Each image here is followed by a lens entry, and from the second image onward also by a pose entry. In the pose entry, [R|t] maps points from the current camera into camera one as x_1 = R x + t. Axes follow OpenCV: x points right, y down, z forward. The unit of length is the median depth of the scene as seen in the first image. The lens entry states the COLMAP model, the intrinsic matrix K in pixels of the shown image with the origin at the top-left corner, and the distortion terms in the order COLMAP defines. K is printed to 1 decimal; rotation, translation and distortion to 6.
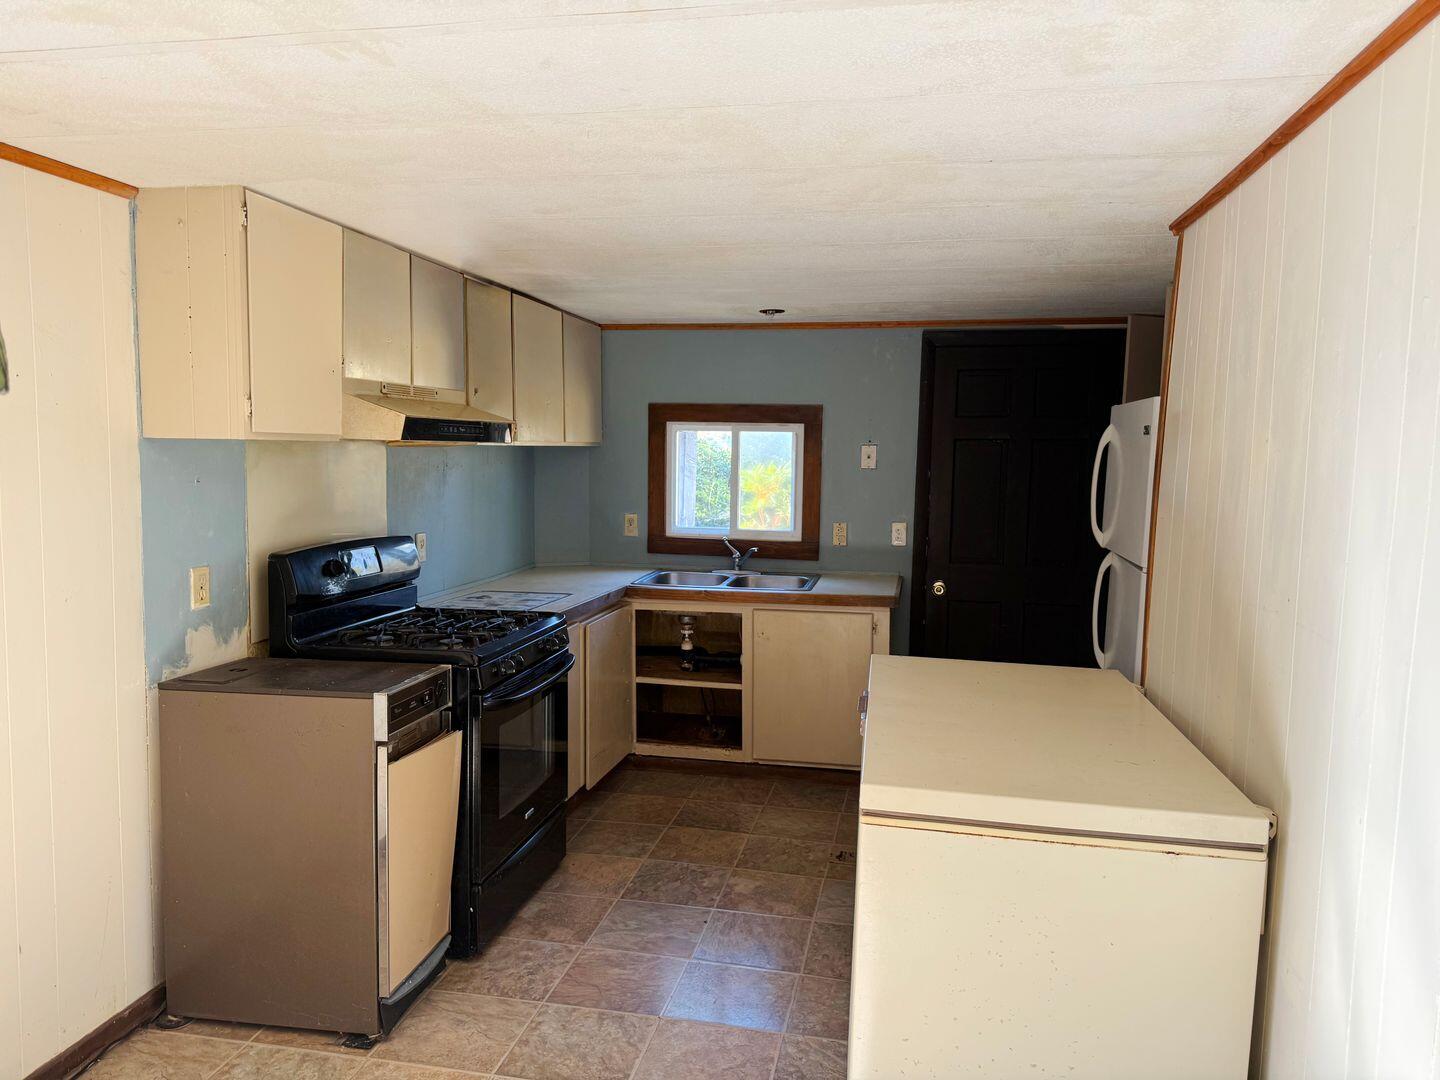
lens RADIAL K [[1020.4, 0, 720.0], [0, 1020.4, 540.0], [0, 0, 1]] dist [0.077243, -0.102710]
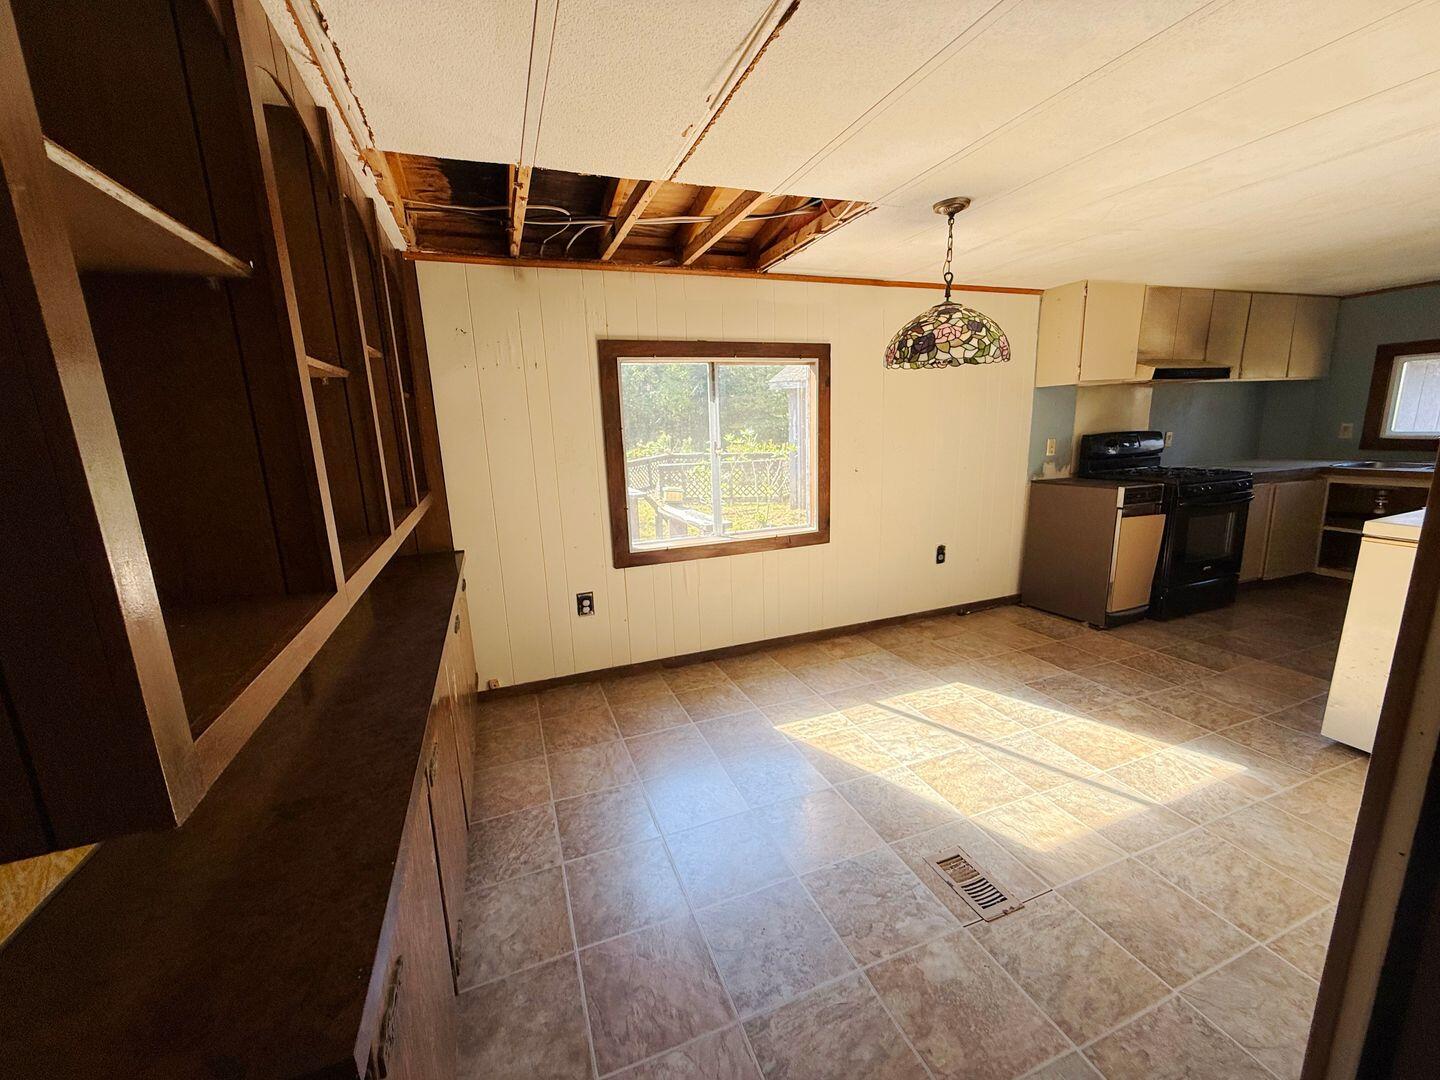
lens RADIAL K [[578.3, 0, 720.0], [0, 578.3, 540.0], [0, 0, 1]] dist [0.000468, -0.000082]
pose [[0.542459, 0.136380, -0.828938, 0.238232], [-0.029996, 0.989250, 0.143125, 0.085471], [0.839546, -0.052775, 0.540719, -0.417880]]
